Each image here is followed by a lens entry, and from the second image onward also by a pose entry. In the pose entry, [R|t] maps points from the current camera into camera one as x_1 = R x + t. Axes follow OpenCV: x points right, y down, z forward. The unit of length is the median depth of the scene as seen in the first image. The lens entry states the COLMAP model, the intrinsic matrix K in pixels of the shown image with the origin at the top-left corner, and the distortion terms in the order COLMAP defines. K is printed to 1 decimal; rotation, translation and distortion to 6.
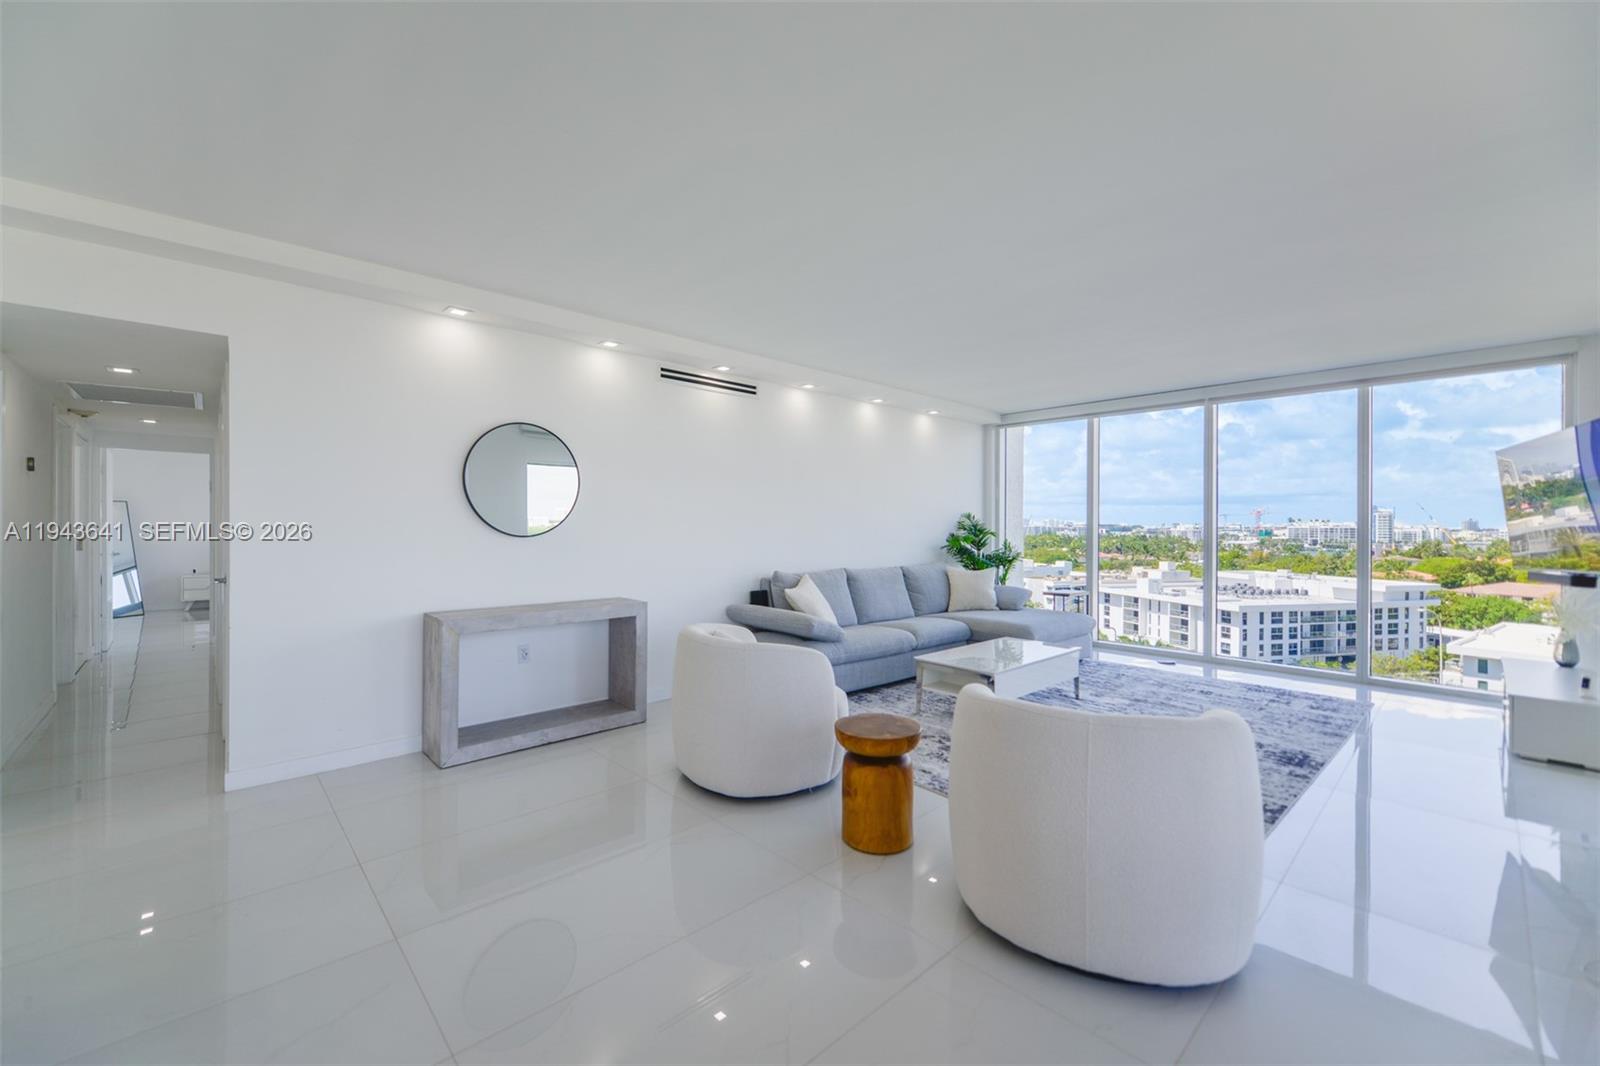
lens RADIAL K [[638.7, 0, 787.2], [0, 638.7, 531.4], [0, 0, 1]] dist [0.001126, -0.000765]
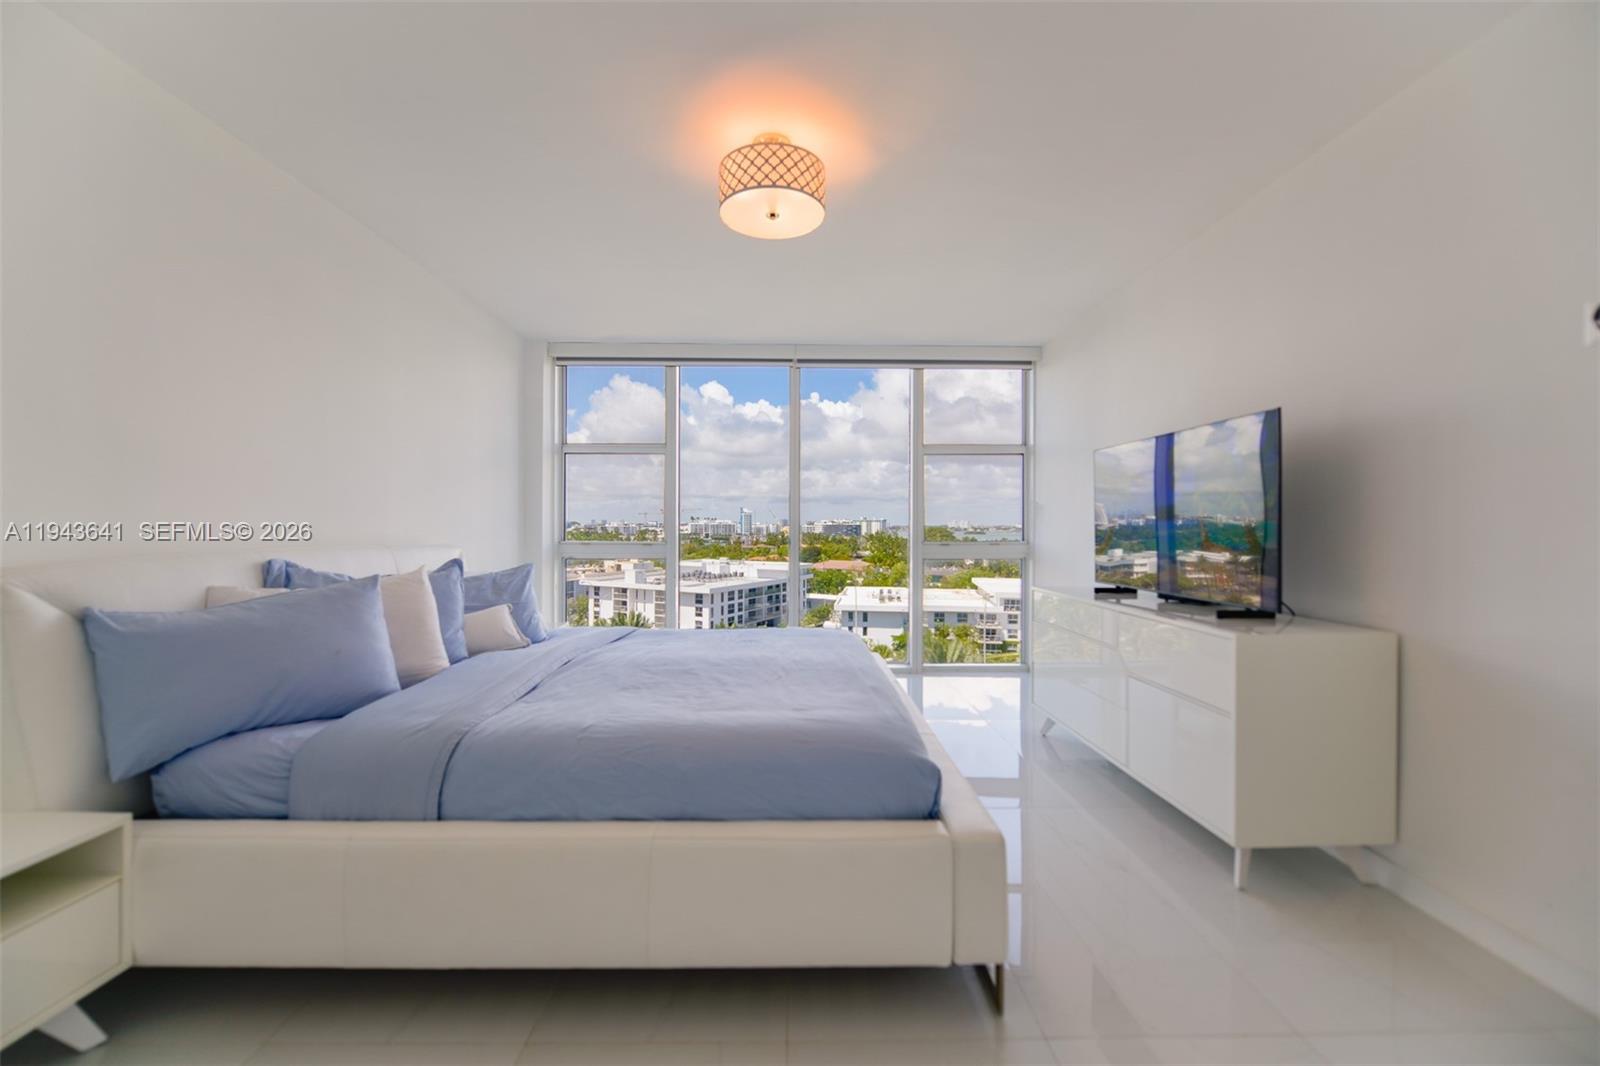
lens RADIAL K [[639.7, 0, 800.1], [0, 639.7, 530.7], [0, 0, 1]] dist [0.000761, -0.000078]
pose [[0.662418, -0.006576, 0.749105, -0.074635], [0.003252, 0.999977, 0.005904, 0.000858], [-0.749127, -0.001475, 0.662425, 0.069005]]
